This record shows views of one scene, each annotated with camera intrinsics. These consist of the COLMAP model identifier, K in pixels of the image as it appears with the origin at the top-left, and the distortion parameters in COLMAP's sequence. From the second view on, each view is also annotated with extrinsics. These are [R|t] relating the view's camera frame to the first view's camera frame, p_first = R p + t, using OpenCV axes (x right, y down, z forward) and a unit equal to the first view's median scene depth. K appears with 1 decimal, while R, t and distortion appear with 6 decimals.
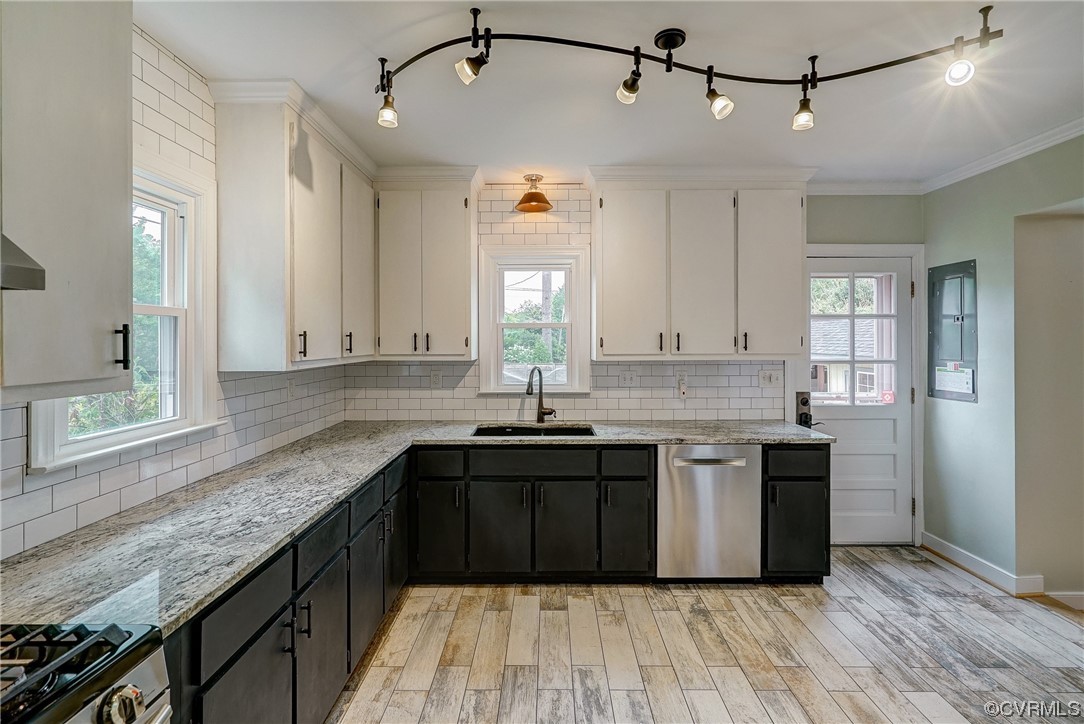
lens RADIAL K [[505.2, 0, 540.4], [0, 505.2, 338.0], [0, 0, 1]] dist [0.003939, 0.000893]
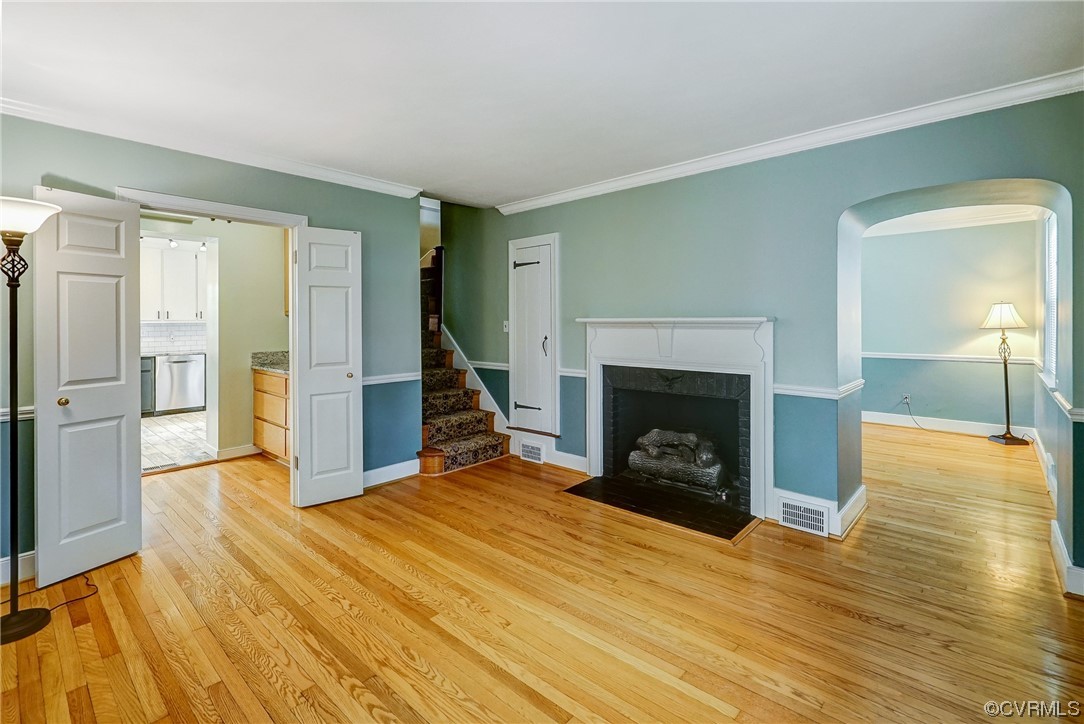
lens RADIAL K [[505.2, 0, 524.6], [0, 505.2, 320.7], [0, 0, 1]] dist [0.003939, 0.000893]
pose [[0.686094, -0.001503, 0.727511, -0.333608], [0.002304, 0.999997, -0.000107, 0.042665], [-0.727509, 0.001750, 0.686096, -2.026495]]
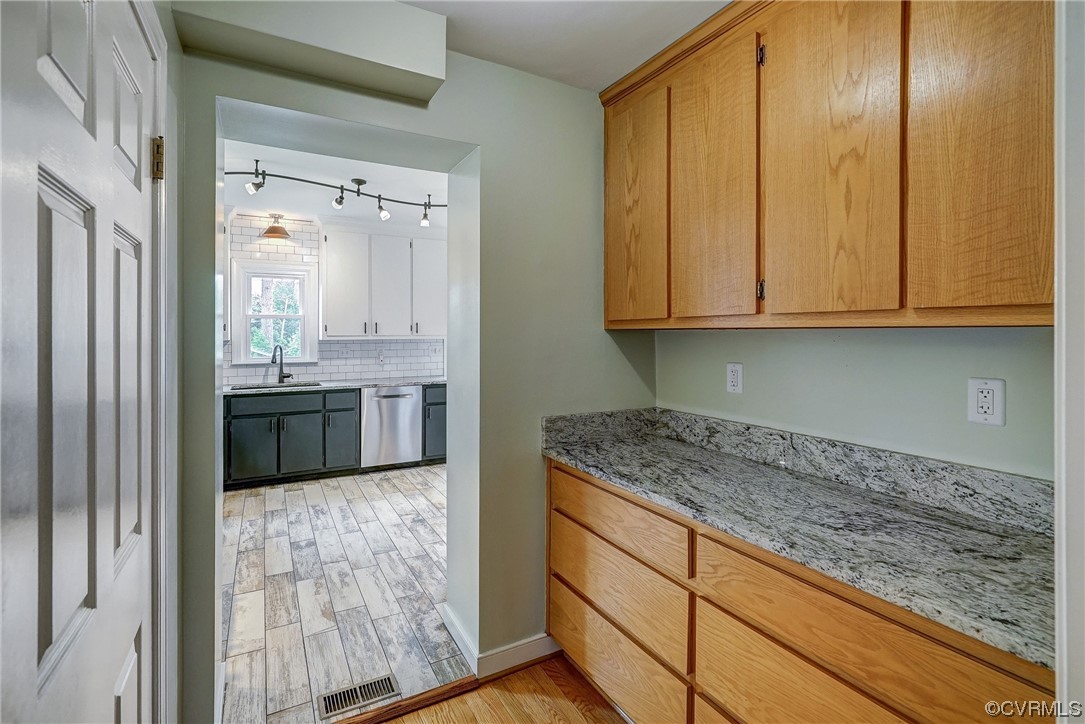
lens RADIAL K [[505.6, 0, 531.8], [0, 505.6, 335.2], [0, 0, 1]] dist [0.003939, 0.000893]
pose [[0.878586, -0.000620, 0.477584, -0.076106], [-0.001795, 0.999988, 0.004600, 0.025429], [-0.477581, -0.004899, 0.878574, -0.769442]]
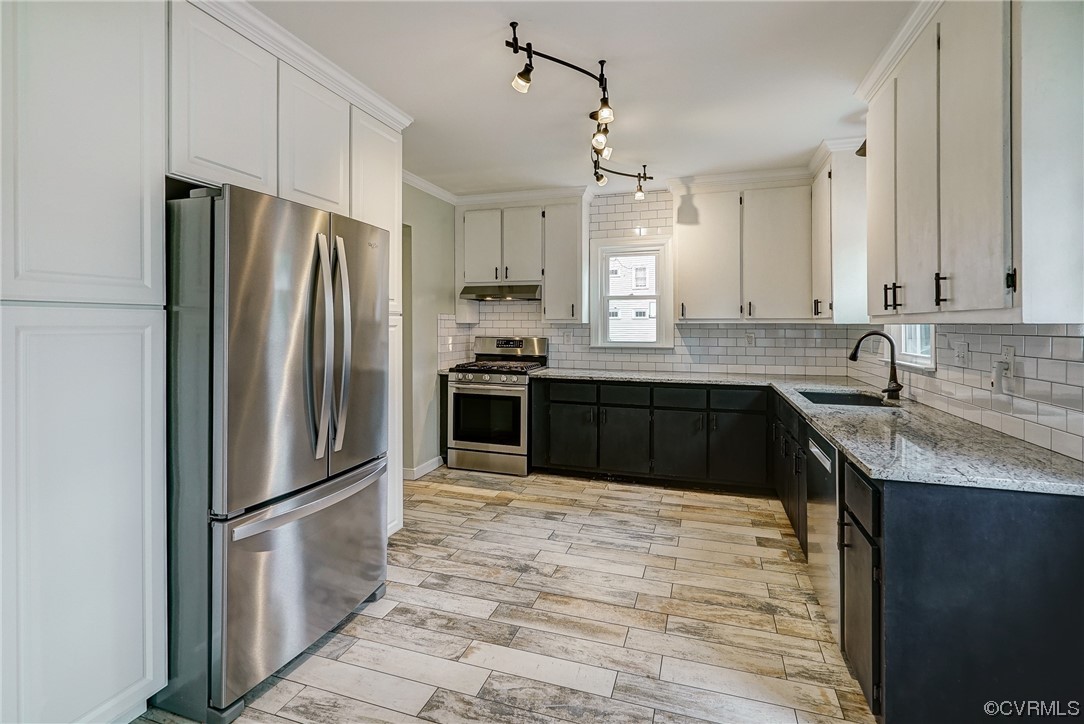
lens RADIAL K [[505.2, 0, 546.9], [0, 505.2, 320.6], [0, 0, 1]] dist [0.003939, 0.000893]
pose [[-0.294780, -0.006244, -0.955545, 1.210651], [0.010007, 0.999904, -0.009621, 0.045561], [0.955513, -0.012399, -0.294689, 0.855467]]
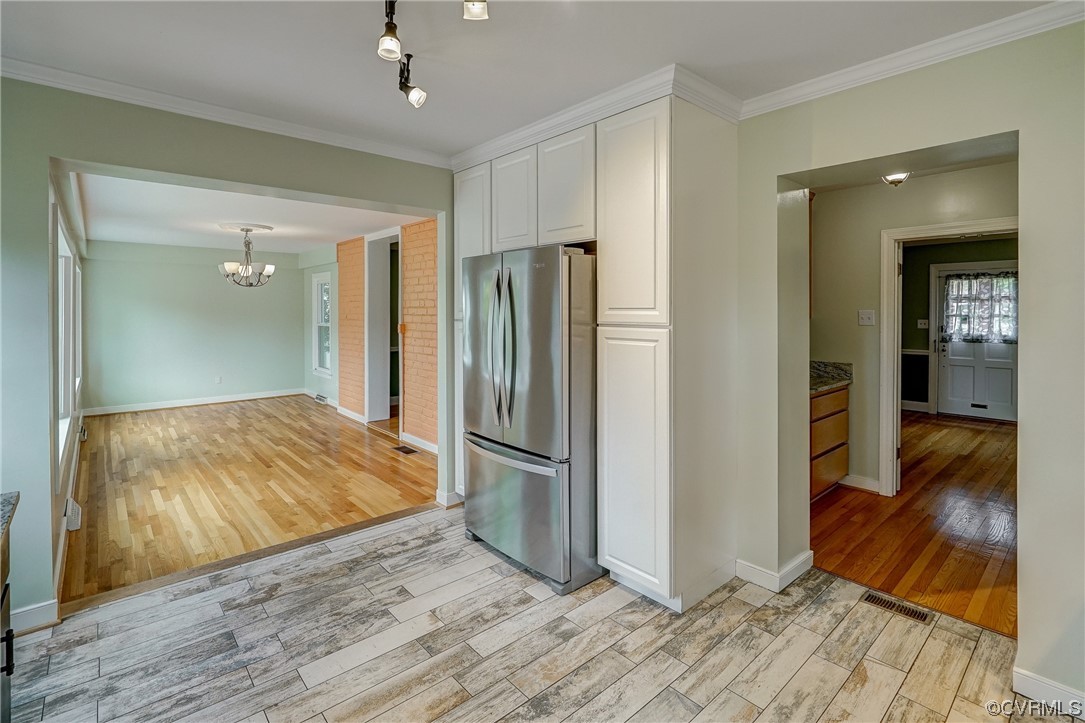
lens RADIAL K [[505.6, 0, 530.2], [0, 505.6, 316.9], [0, 0, 1]] dist [0.003939, 0.000893]
pose [[-0.659392, -0.008216, 0.751754, -0.195254], [-0.005645, 0.999966, 0.005978, -0.000991], [-0.751778, -0.000302, -0.659416, 0.968710]]
